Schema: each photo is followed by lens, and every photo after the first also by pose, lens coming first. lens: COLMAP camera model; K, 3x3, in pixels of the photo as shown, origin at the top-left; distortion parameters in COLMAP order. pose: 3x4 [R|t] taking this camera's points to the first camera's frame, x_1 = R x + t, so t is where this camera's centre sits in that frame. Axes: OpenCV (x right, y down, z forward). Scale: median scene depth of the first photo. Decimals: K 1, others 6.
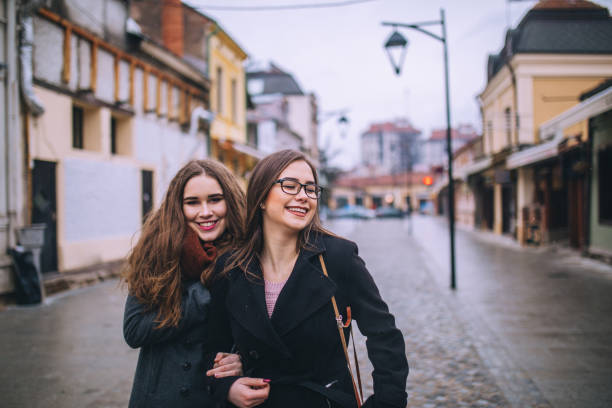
lens RADIAL K [[590.7, 0, 306.0], [0, 590.7, 204.0], [0, 0, 1]] dist [-0.050609, 0.091772]
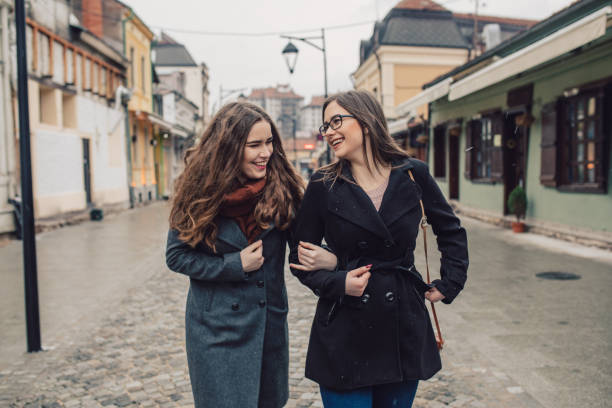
lens RADIAL K [[596.7, 0, 306.0], [0, 596.7, 204.0], [0, 0, 1]] dist [-0.051134, 0.084268]
pose [[0.980204, -0.013875, 0.197505, -0.067577], [0.002299, 0.998272, 0.058720, 0.005688], [-0.197979, -0.057104, 0.978542, -0.292786]]
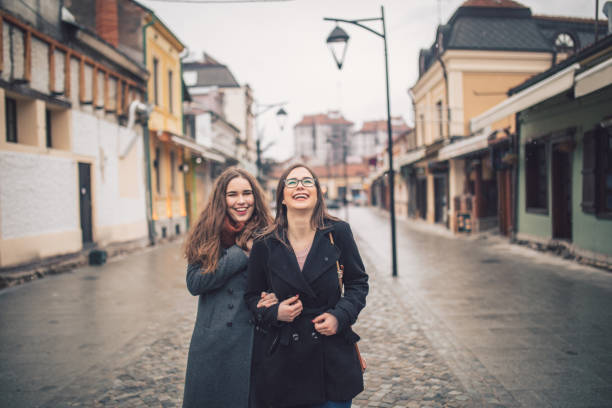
lens RADIAL K [[590.7, 0, 306.0], [0, 590.7, 204.0], [0, 0, 1]] dist [-0.050609, 0.091772]
pose [[0.993545, -0.011950, 0.112807, -0.015082], [0.010342, 0.999837, 0.014823, -0.000765], [-0.112966, -0.013561, 0.993506, -0.010698]]
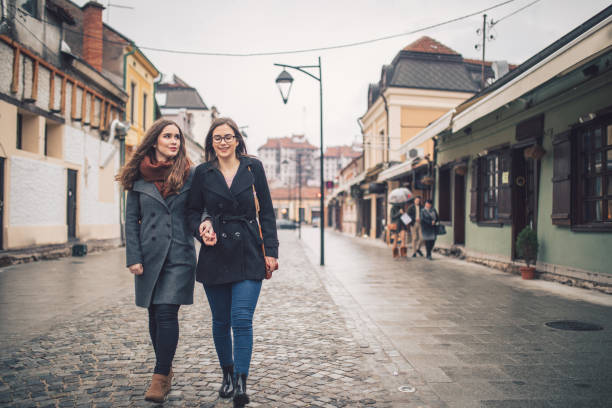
lens RADIAL K [[590.7, 0, 306.0], [0, 590.7, 204.0], [0, 0, 1]] dist [-0.050609, 0.091772]
pose [[0.984349, 0.029032, 0.173821, -0.015764], [-0.024942, 0.999359, -0.025670, 0.027221], [-0.174455, 0.020933, 0.984443, -0.216135]]
